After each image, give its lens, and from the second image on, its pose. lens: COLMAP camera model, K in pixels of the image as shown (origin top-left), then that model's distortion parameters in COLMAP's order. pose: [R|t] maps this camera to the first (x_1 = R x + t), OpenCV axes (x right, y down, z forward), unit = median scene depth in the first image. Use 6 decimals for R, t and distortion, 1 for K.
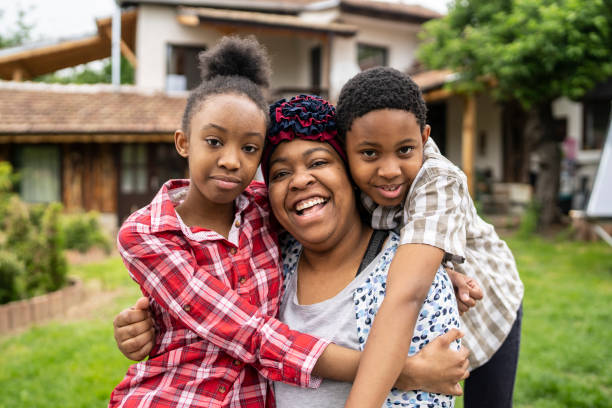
lens RADIAL K [[849.4, 0, 307.5], [0, 849.4, 201.2], [0, 0, 1]] dist [0.027185, 0.051559]
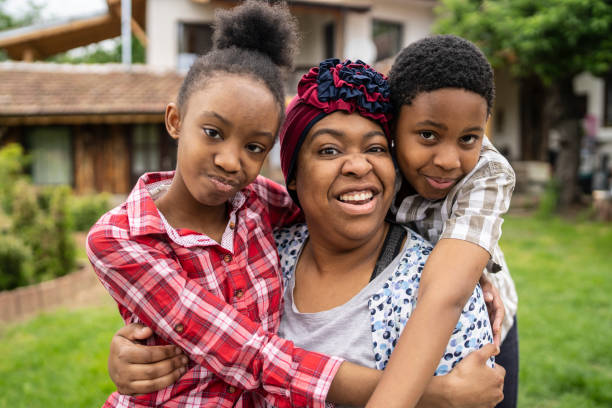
lens RADIAL K [[747.2, 0, 306.0], [0, 747.2, 204.0], [0, 0, 1]] dist [0.000253, 0.030778]
pose [[0.999617, -0.004124, -0.027366, 0.006360], [0.005443, 0.998818, 0.048303, -0.016728], [0.027134, -0.048434, 0.998458, 0.143173]]
